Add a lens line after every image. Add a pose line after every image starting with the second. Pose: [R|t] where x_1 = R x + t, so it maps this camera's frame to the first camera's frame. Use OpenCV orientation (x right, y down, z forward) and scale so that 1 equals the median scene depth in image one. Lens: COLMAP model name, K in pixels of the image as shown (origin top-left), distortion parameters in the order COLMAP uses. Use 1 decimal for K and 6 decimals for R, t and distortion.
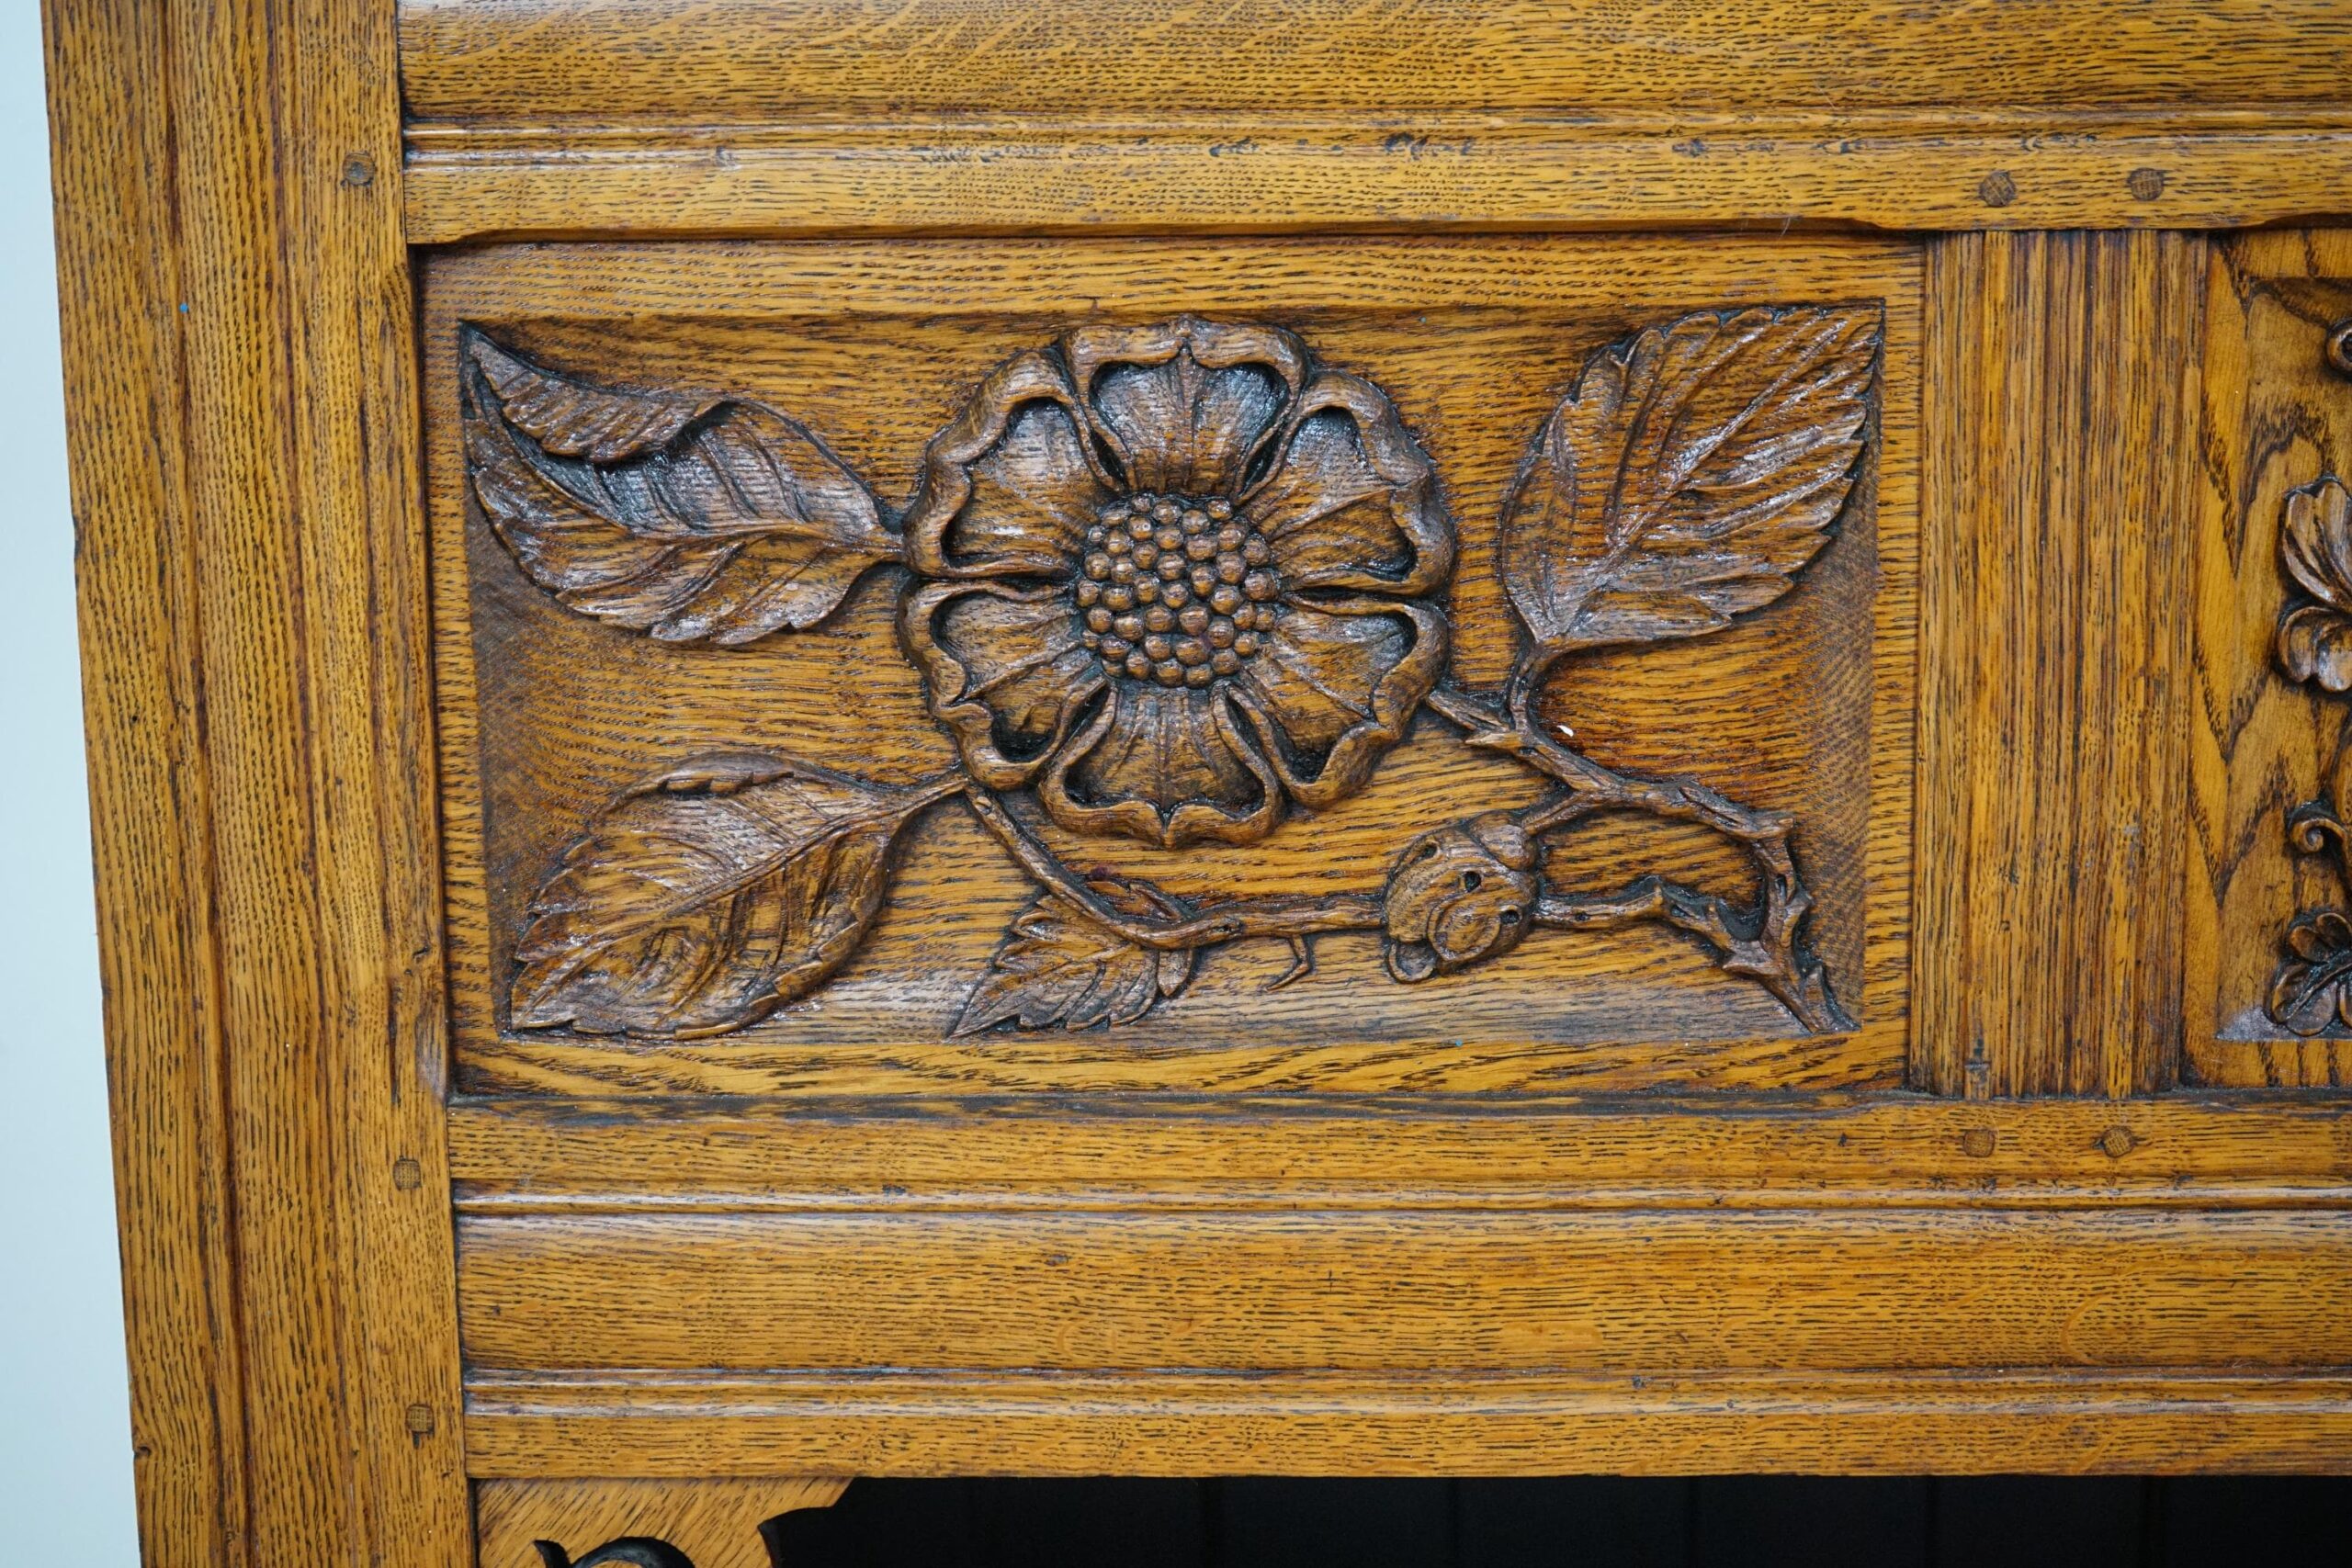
lens RADIAL K [[3799.6, 0, 1205.2], [0, 3799.6, 755.9], [0, 0, 1]] dist [-0.052525, 0.187218]
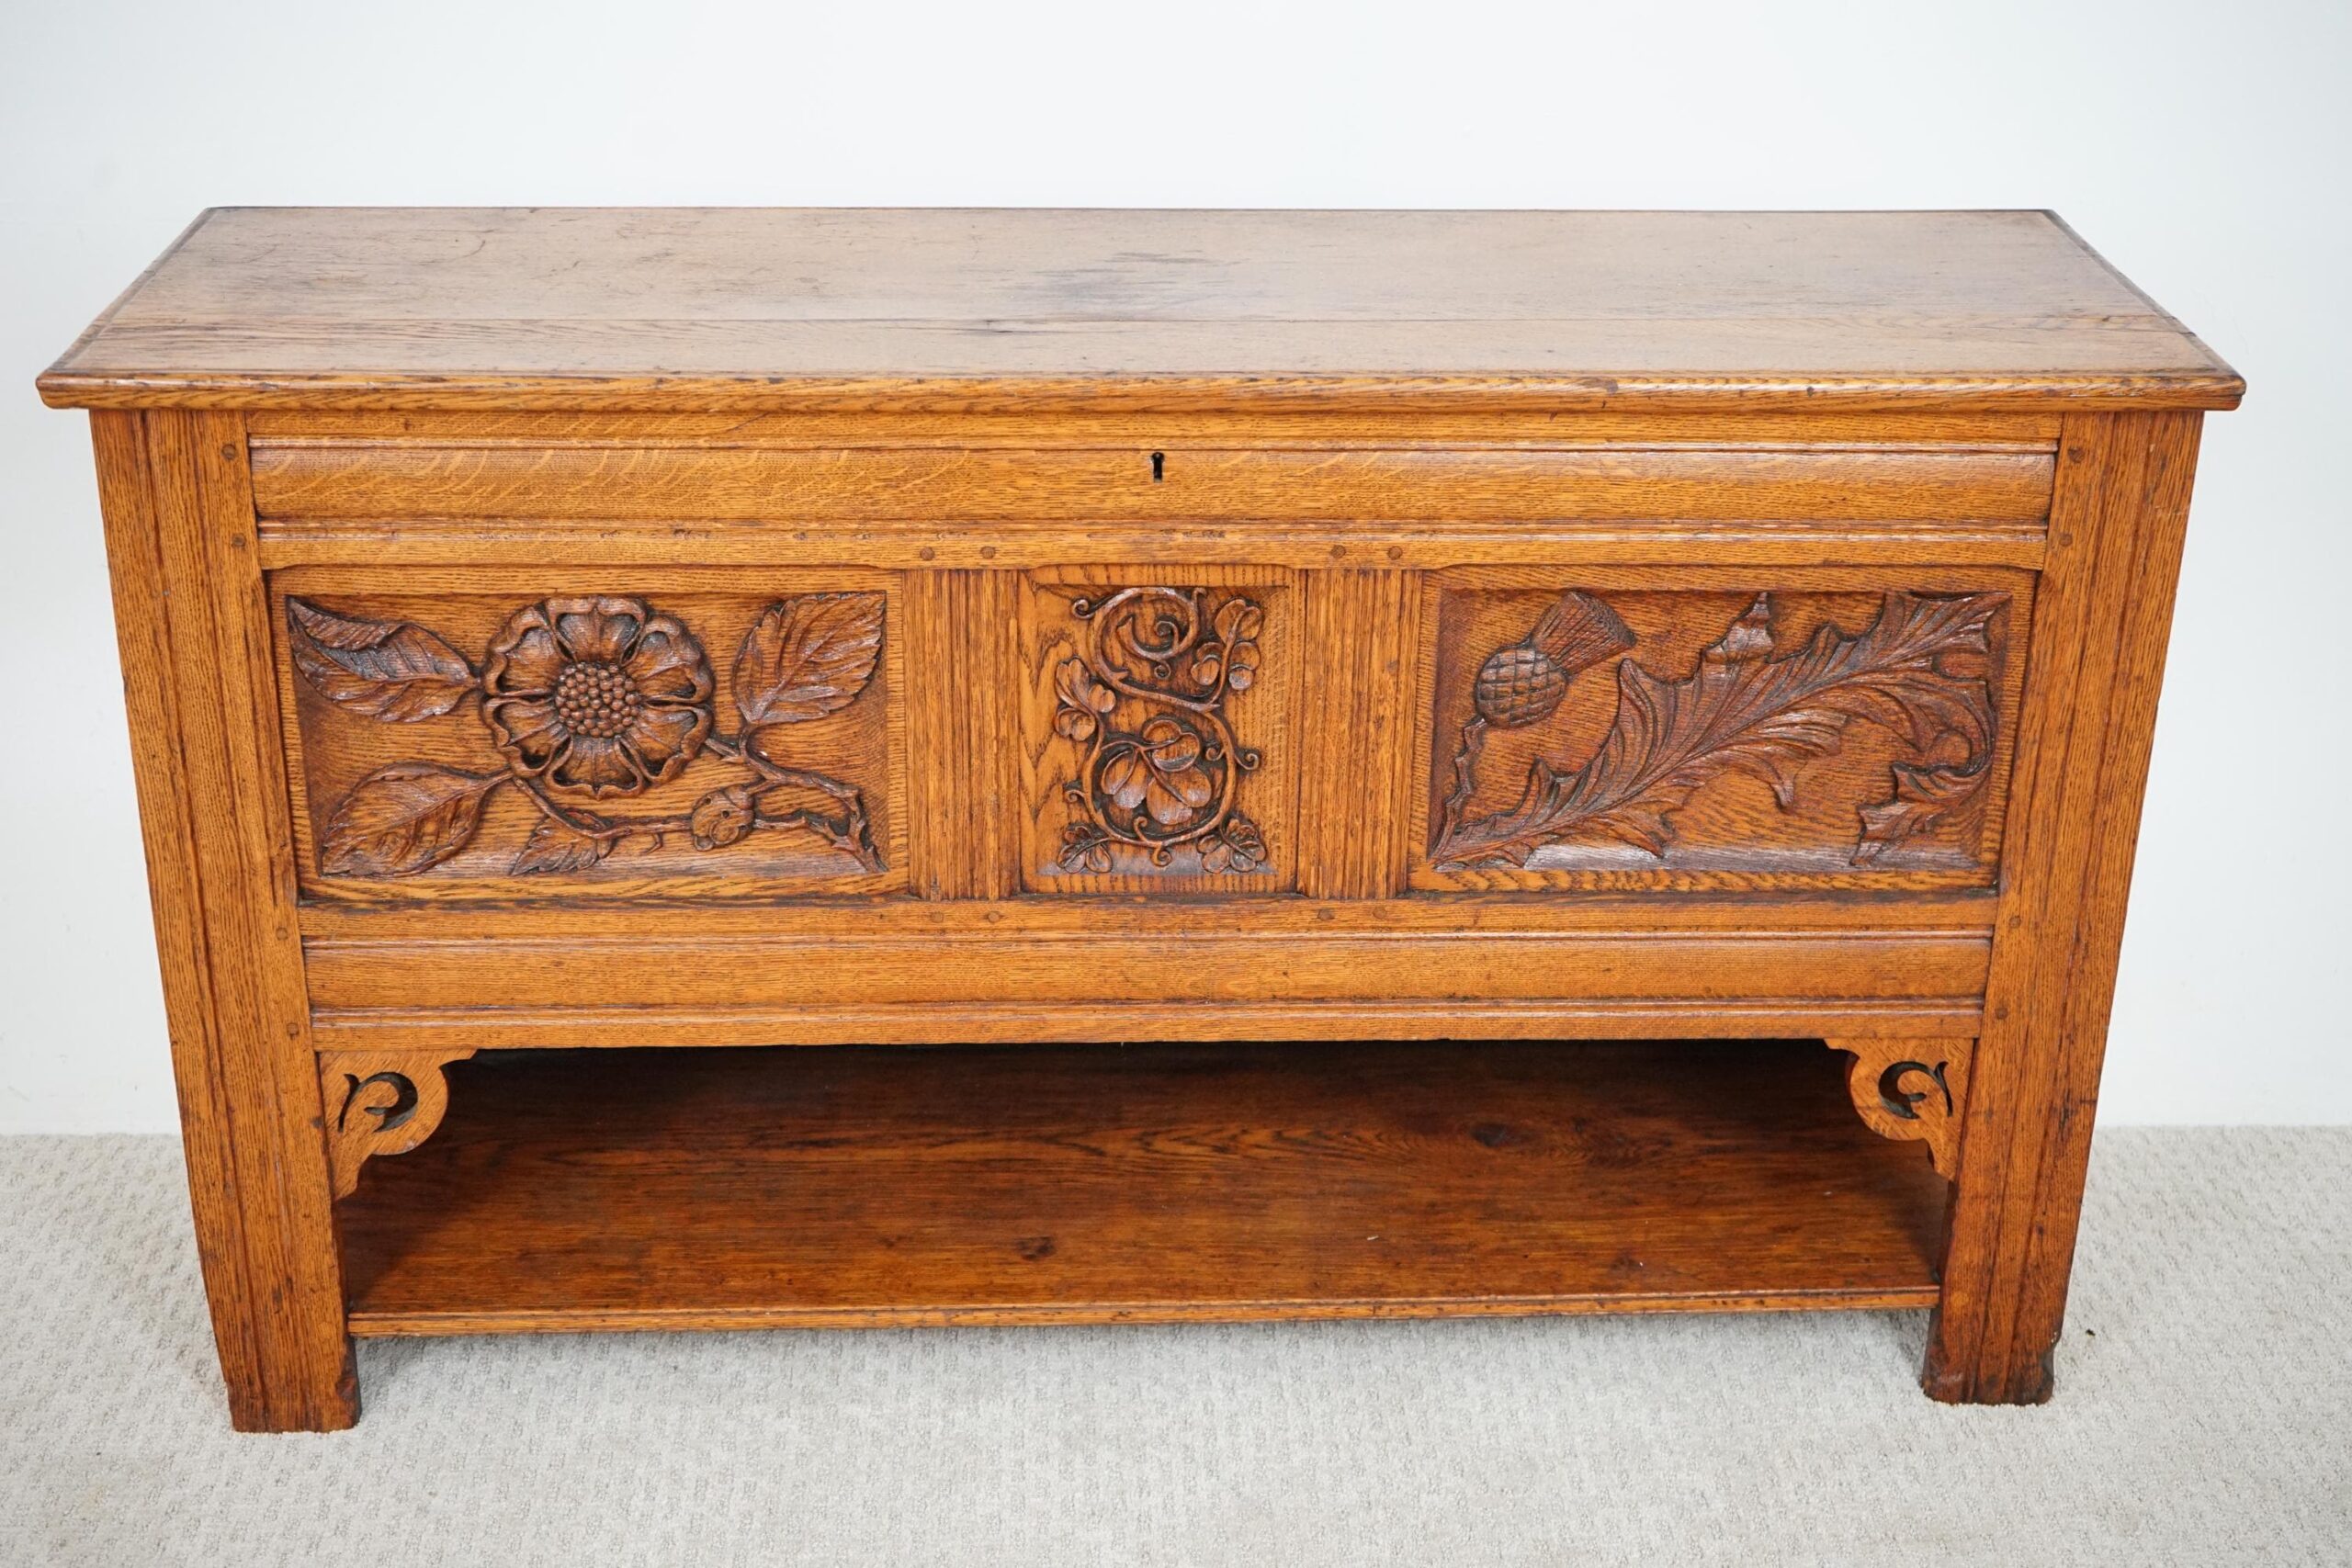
lens RADIAL K [[3232.5, 0, 1176.0], [0, 3232.5, 784.0], [0, 0, 1]] dist [-0.004970, 0.043320]
pose [[0.996901, -0.008838, 0.078162, 0.196018], [-0.009950, 0.971518, 0.236756, -0.477447], [-0.078029, -0.236800, 0.968420, -1.010931]]
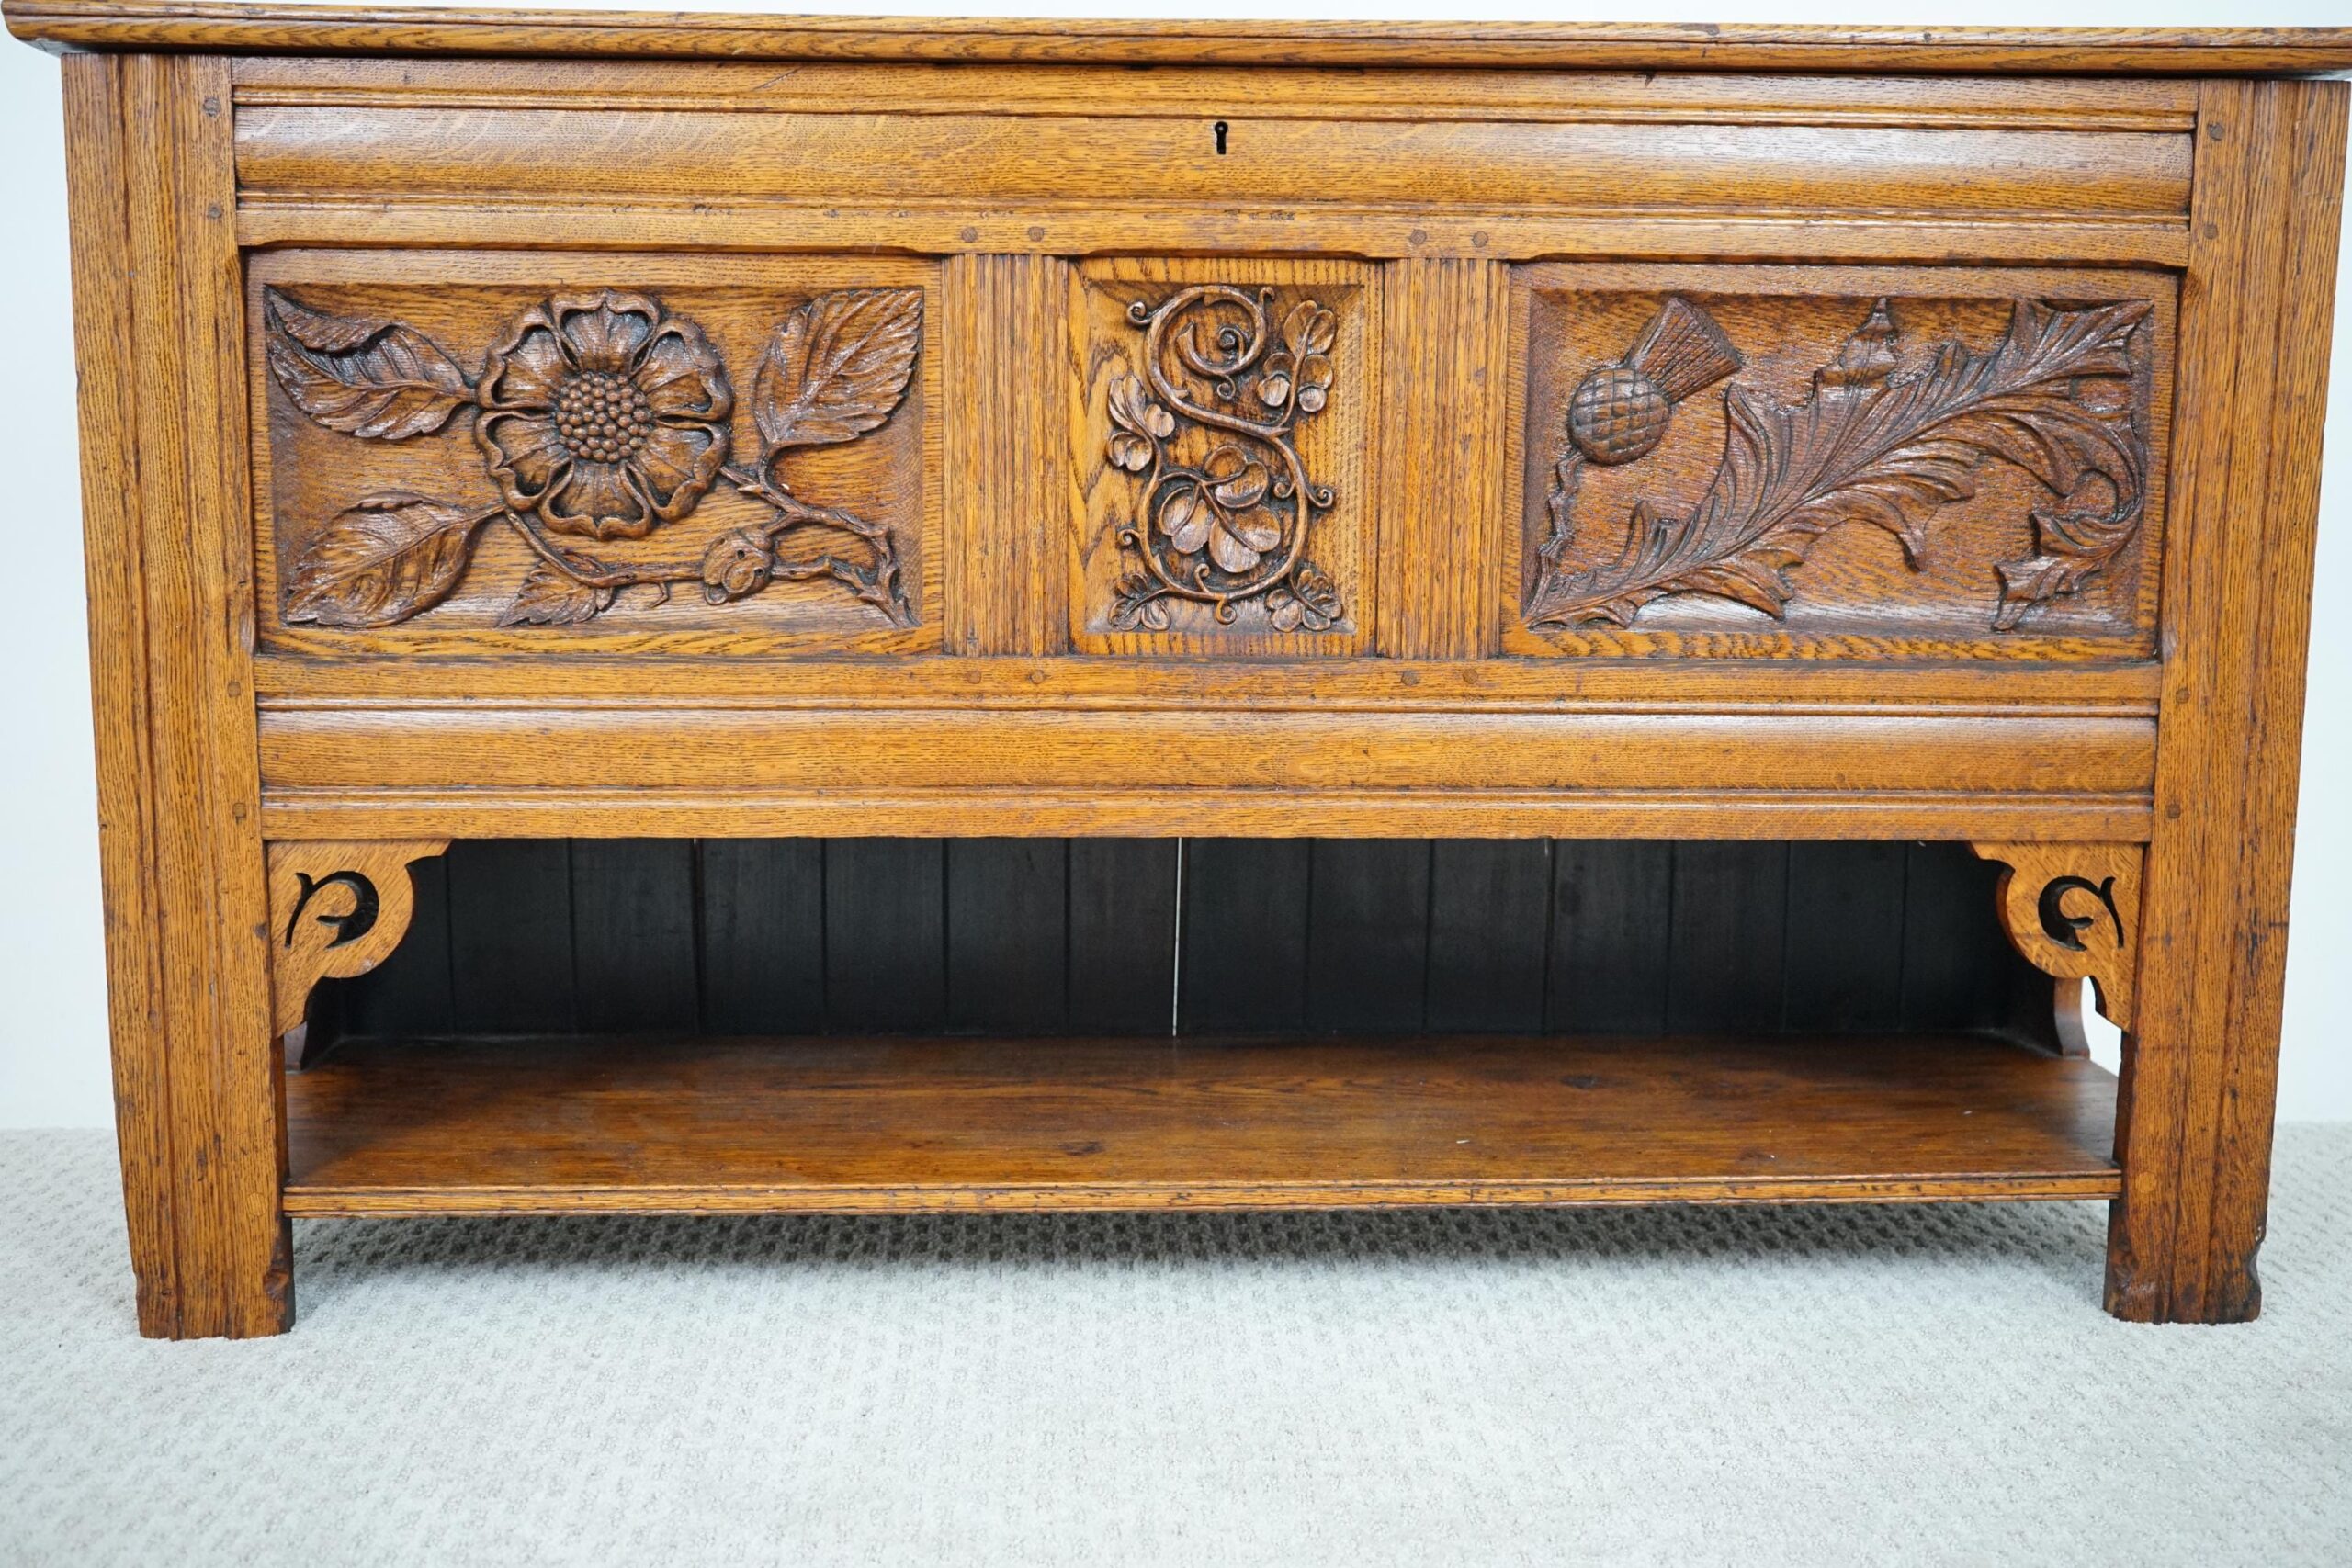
lens RADIAL K [[2539.6, 0, 1179.3], [0, 2539.6, 758.7], [0, 0, 1]] dist [0.013099, -0.022704]
pose [[0.997239, 0.008571, 0.073756, 0.214947], [-0.004880, 0.998733, -0.050089, 0.221689], [-0.074092, 0.049591, 0.996018, -0.458835]]
